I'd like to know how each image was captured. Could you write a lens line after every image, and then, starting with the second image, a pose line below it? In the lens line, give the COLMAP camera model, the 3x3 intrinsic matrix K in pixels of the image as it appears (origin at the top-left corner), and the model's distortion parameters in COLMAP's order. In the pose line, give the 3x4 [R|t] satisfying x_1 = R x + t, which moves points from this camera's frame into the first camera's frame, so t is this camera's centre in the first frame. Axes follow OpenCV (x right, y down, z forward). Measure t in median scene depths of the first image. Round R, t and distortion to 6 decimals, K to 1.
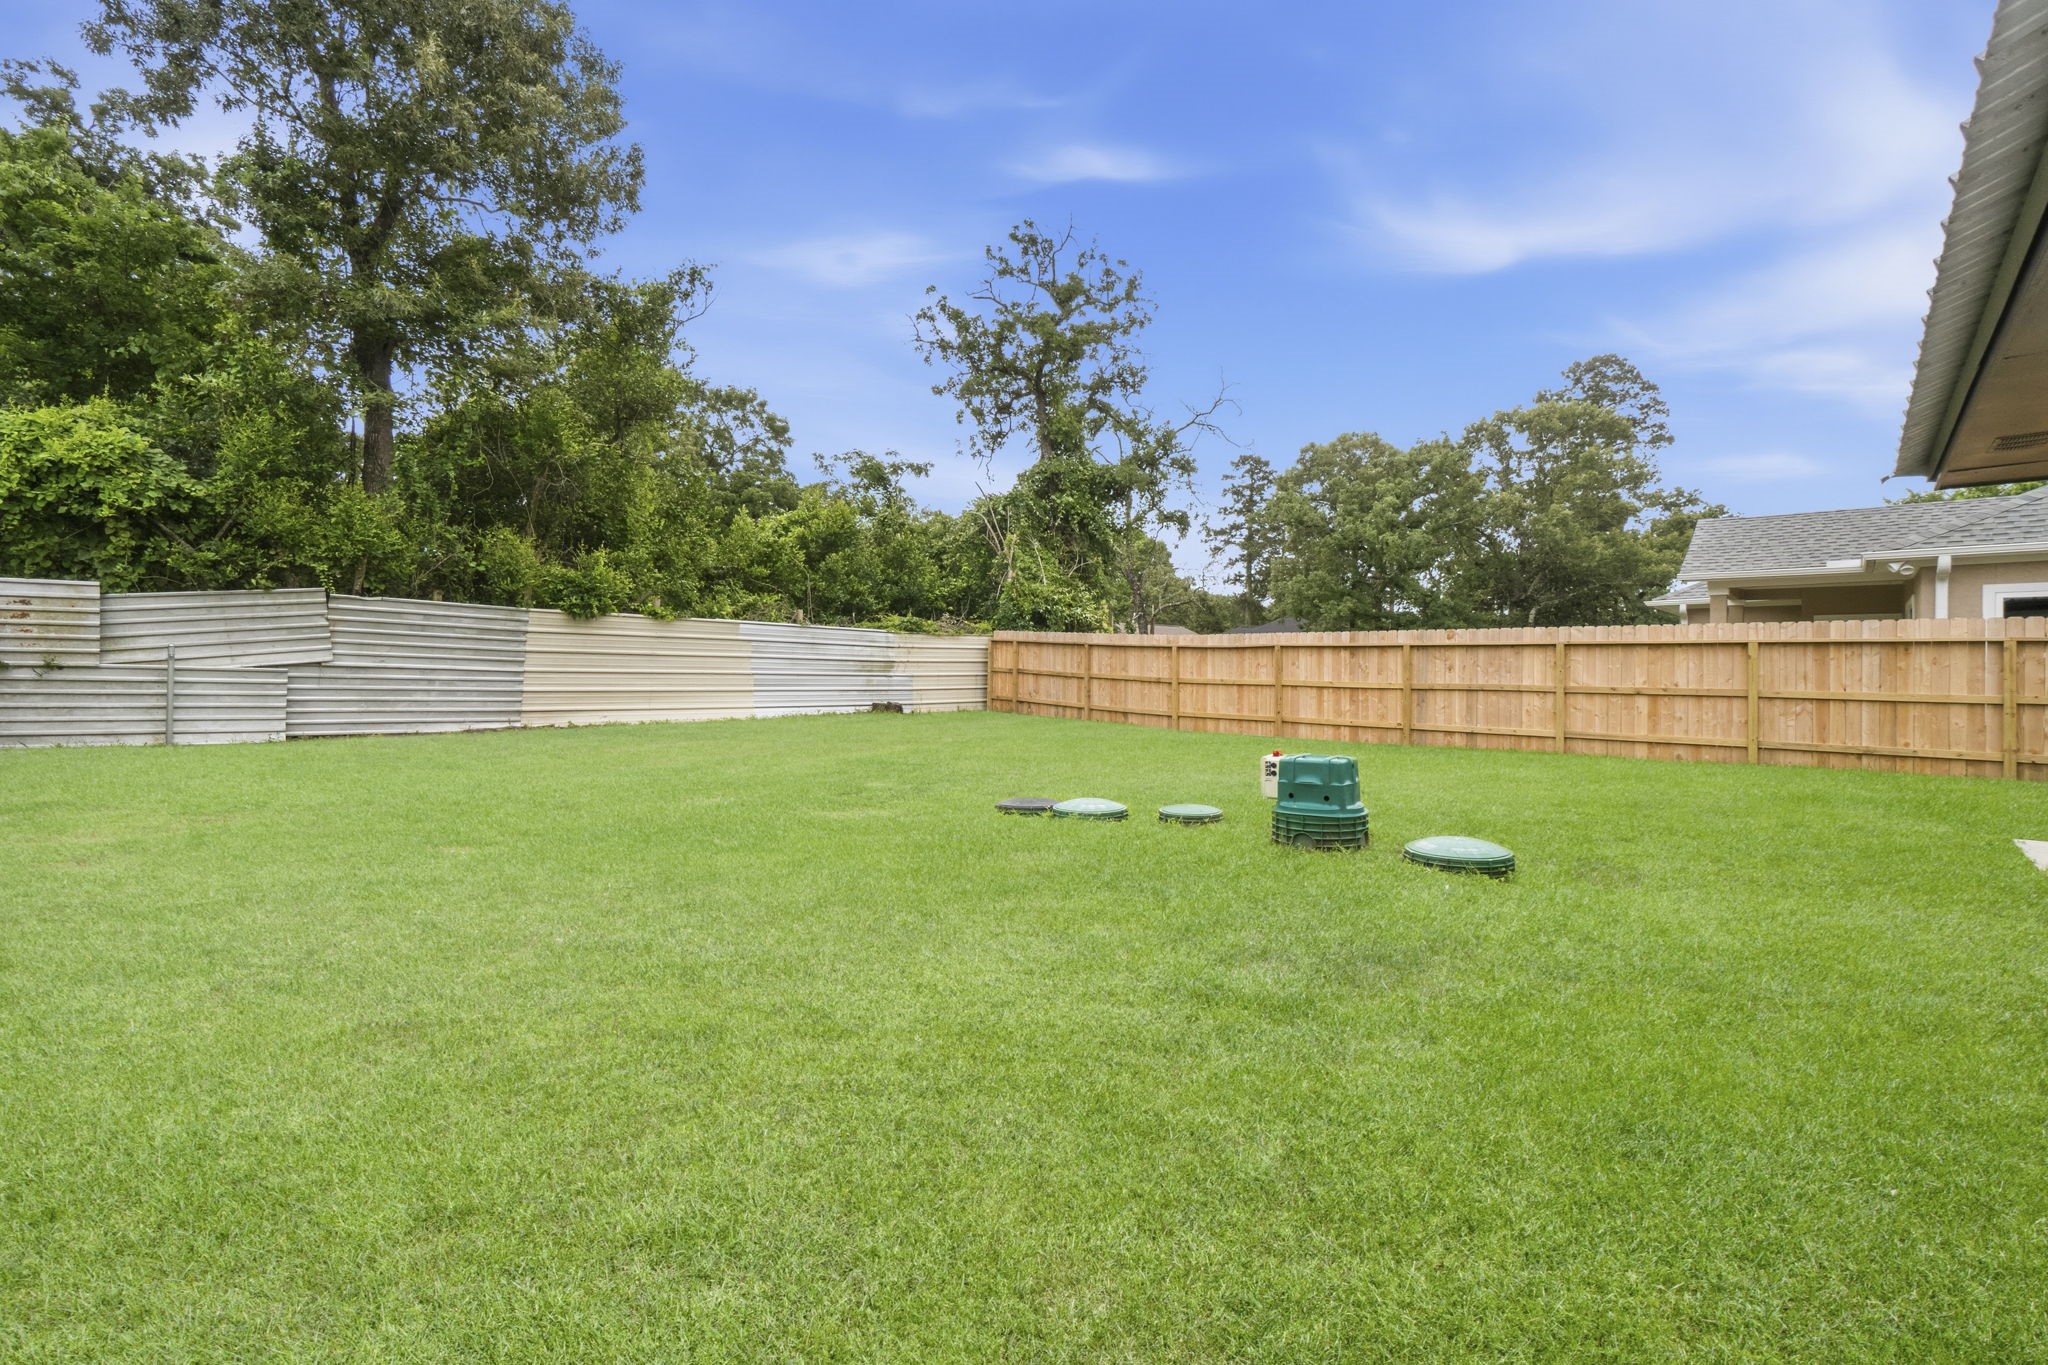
lens RADIAL K [[891.9, 0, 1037.5], [0, 891.9, 665.9], [0, 0, 1]] dist [-0.009591, 0.000973]
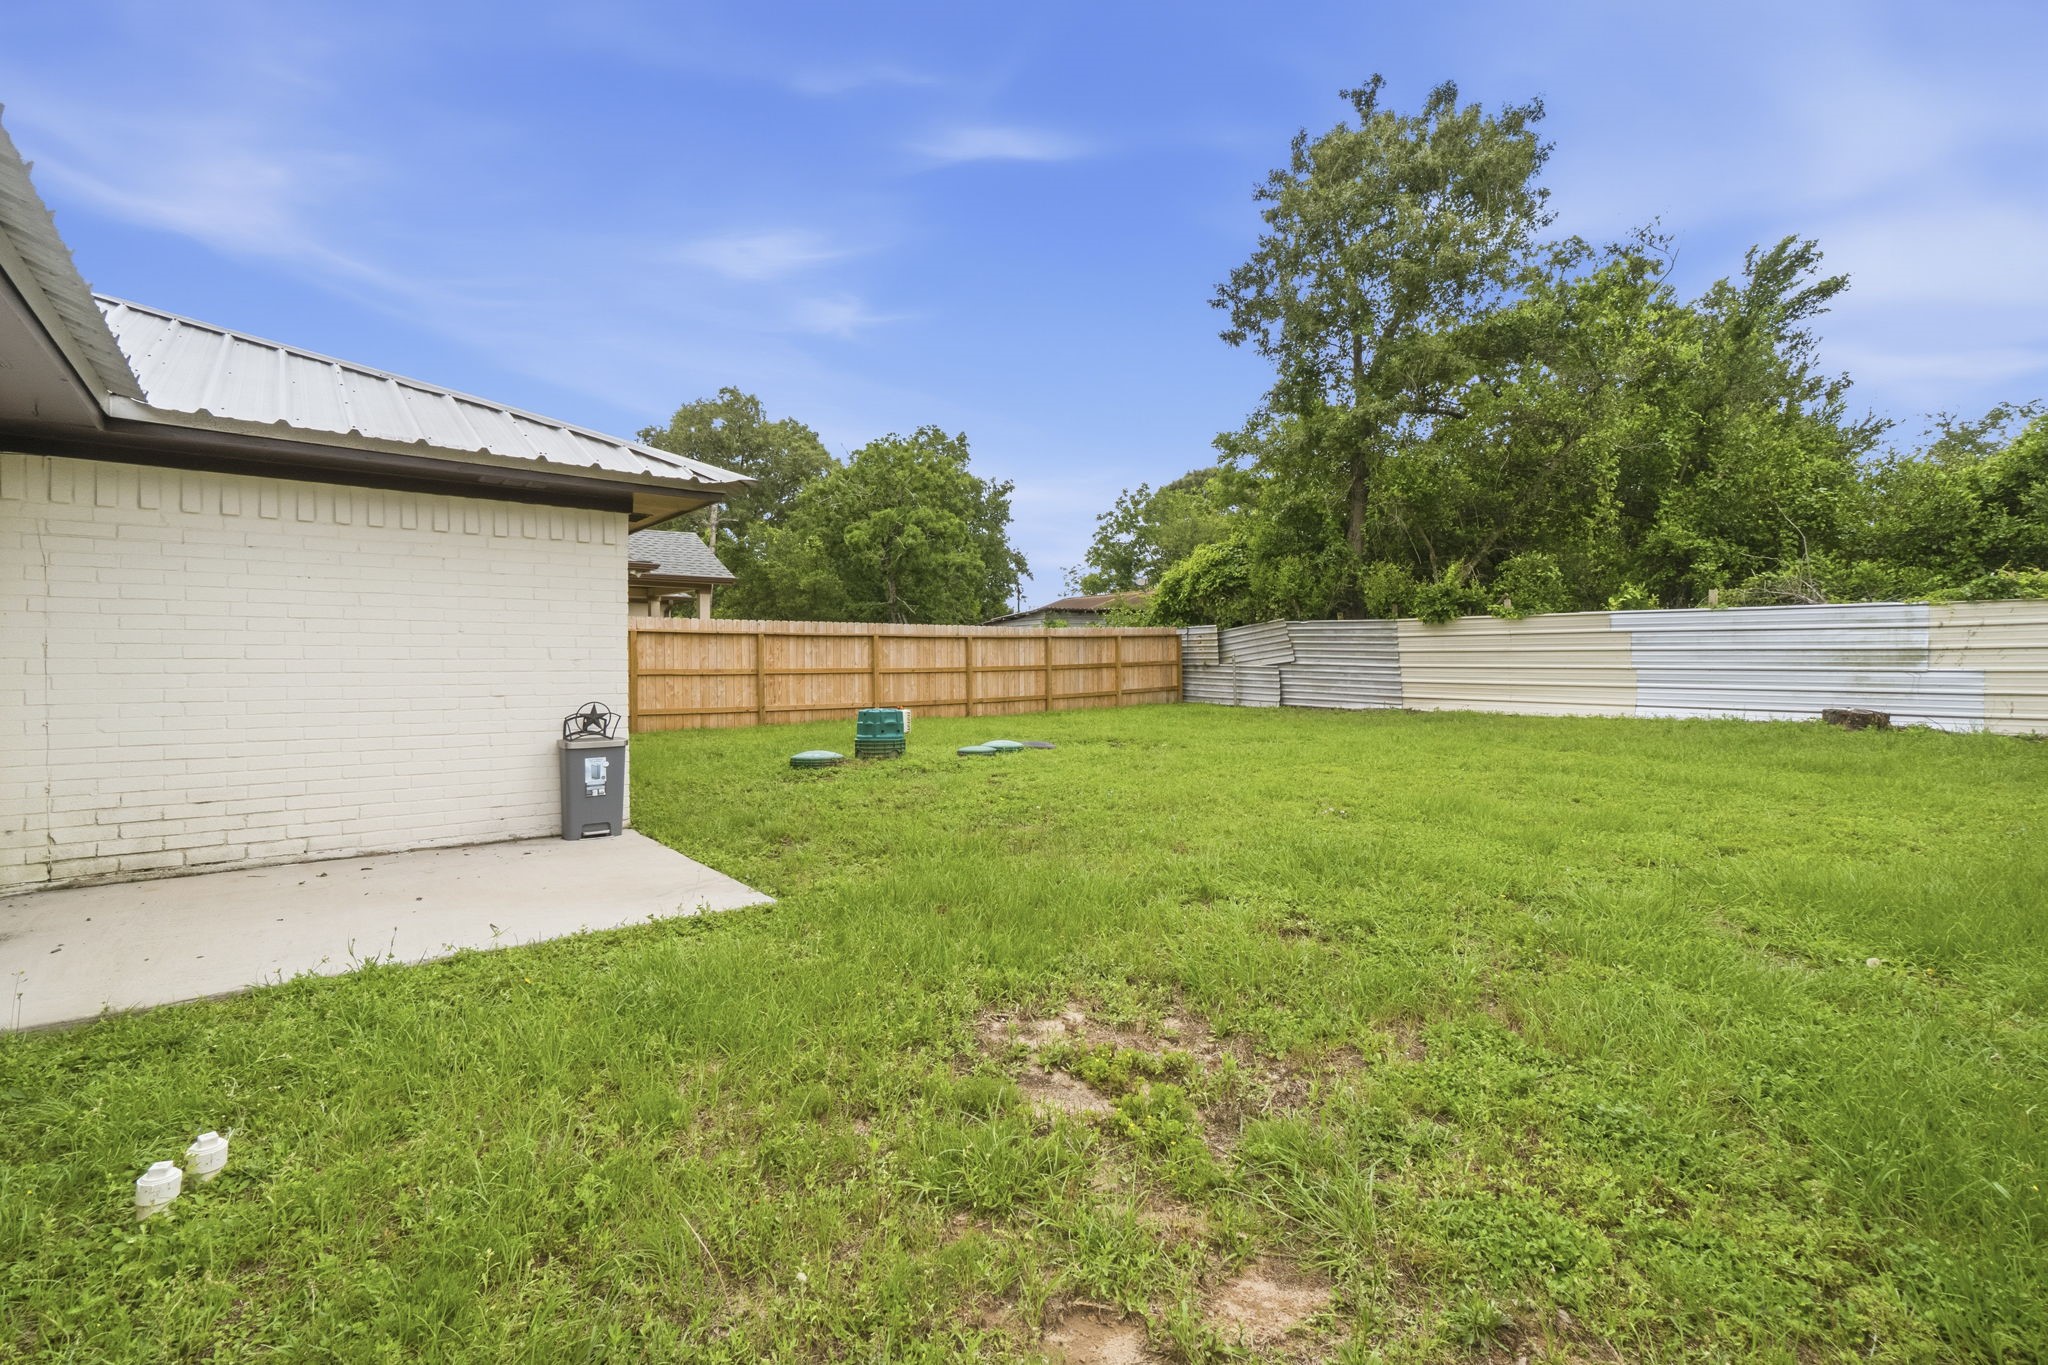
lens RADIAL K [[891.9, 0, 1006.9], [0, 891.9, 680.8], [0, 0, 1]] dist [-0.009591, 0.000973]
pose [[-0.184817, 0.009809, -0.982724, 0.310680], [0.004703, 0.999948, 0.009097, 0.004668], [0.982762, -0.002941, -0.184854, 0.246521]]
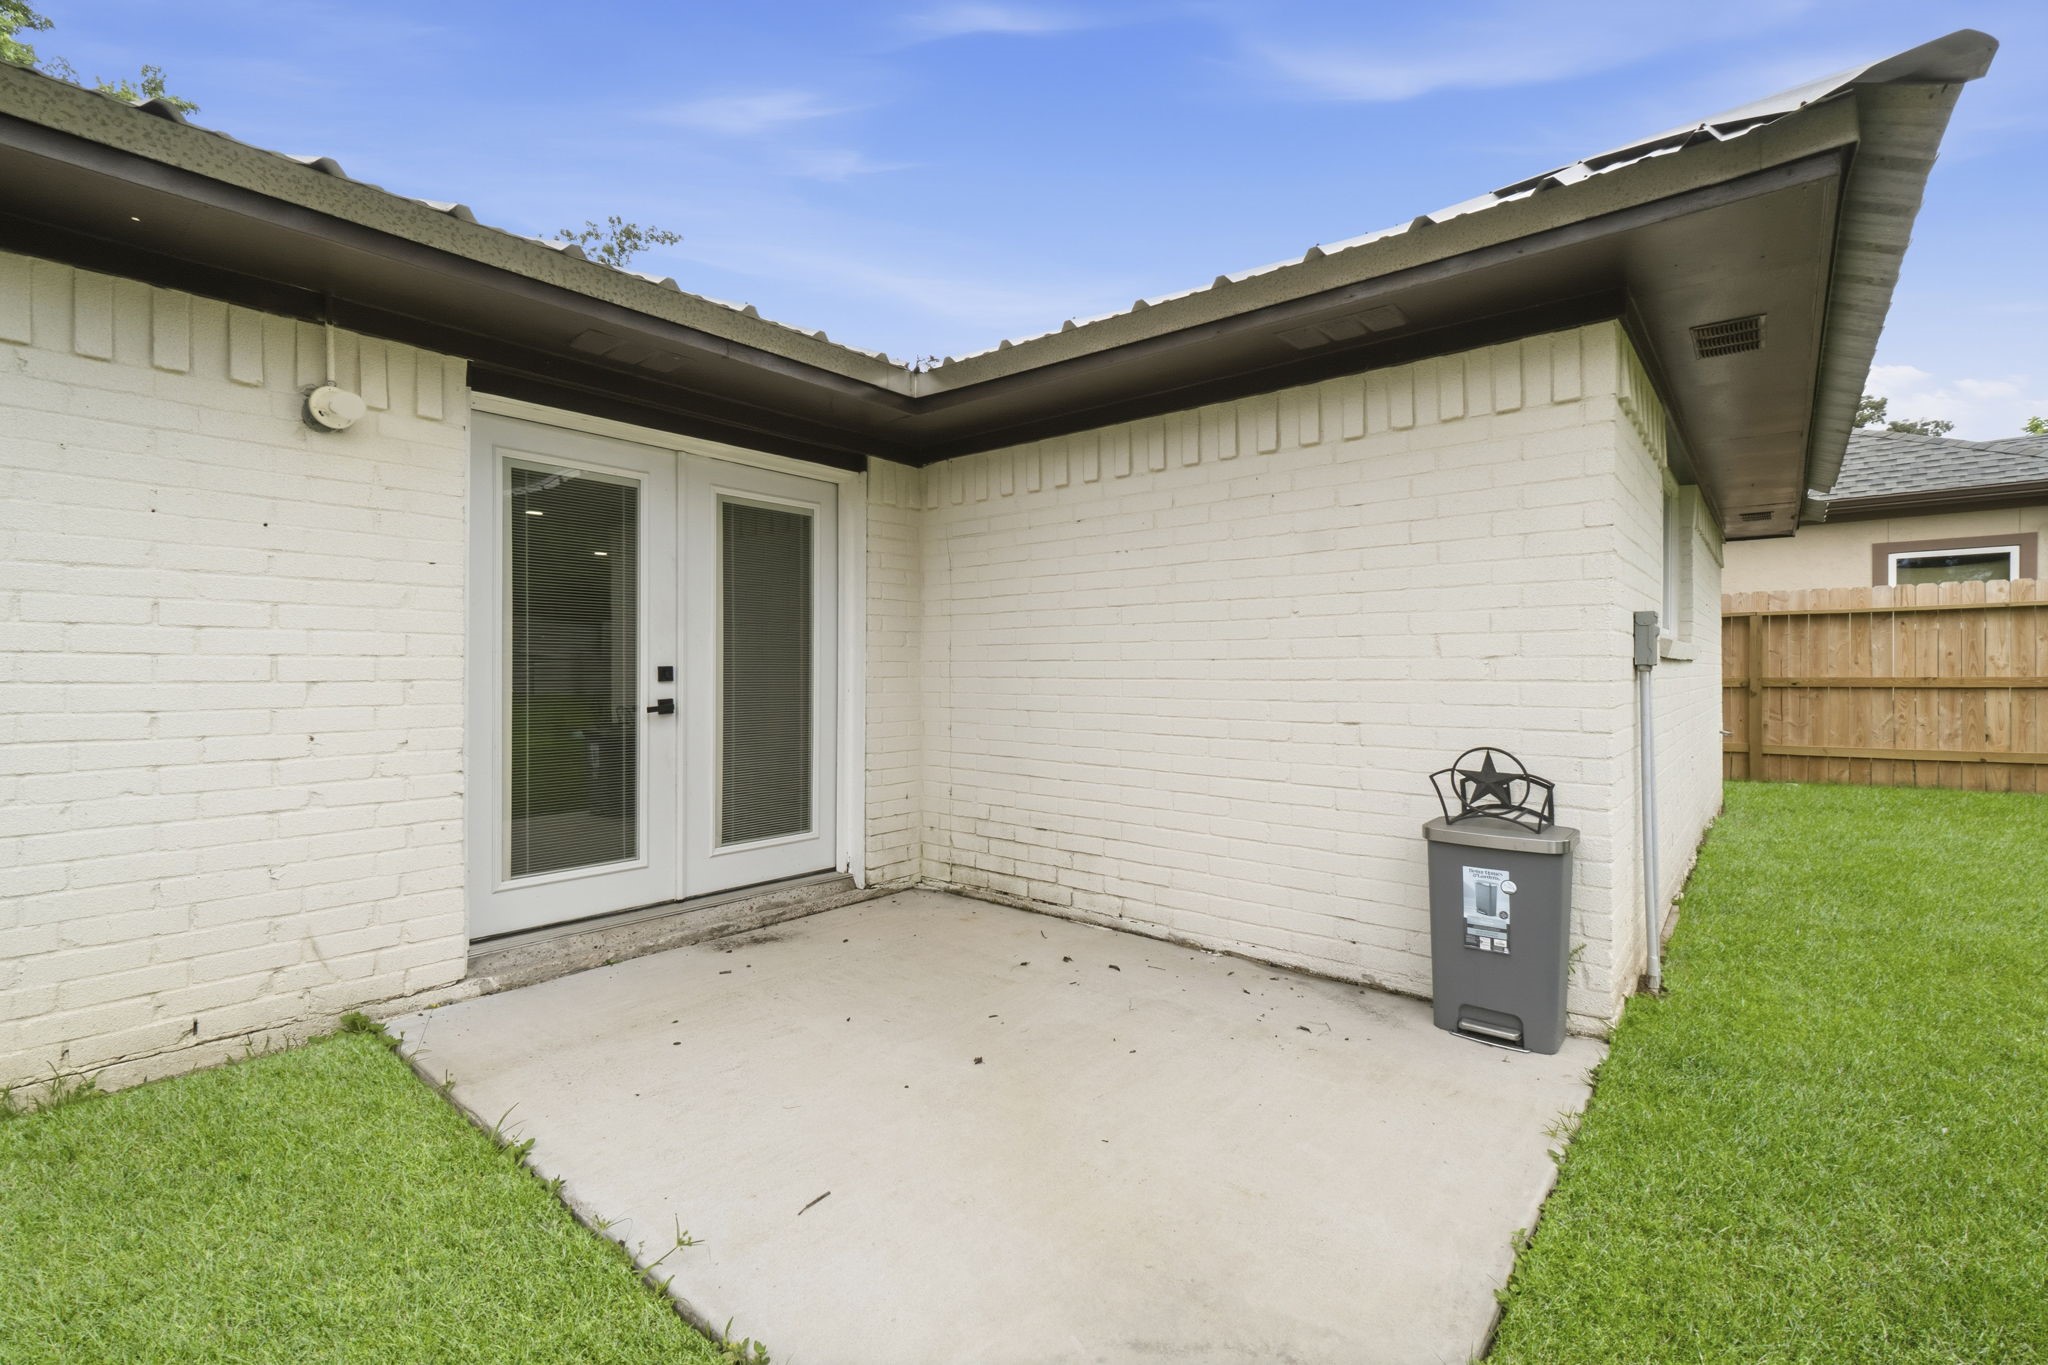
lens RADIAL K [[891.9, 0, 1016.8], [0, 891.9, 664.6], [0, 0, 1]] dist [-0.009591, 0.000973]
pose [[-0.999843, -0.002412, -0.017537, 0.198188], [-0.002289, 0.999973, -0.007033, 0.003234], [0.017554, -0.006992, -0.999821, 0.214675]]
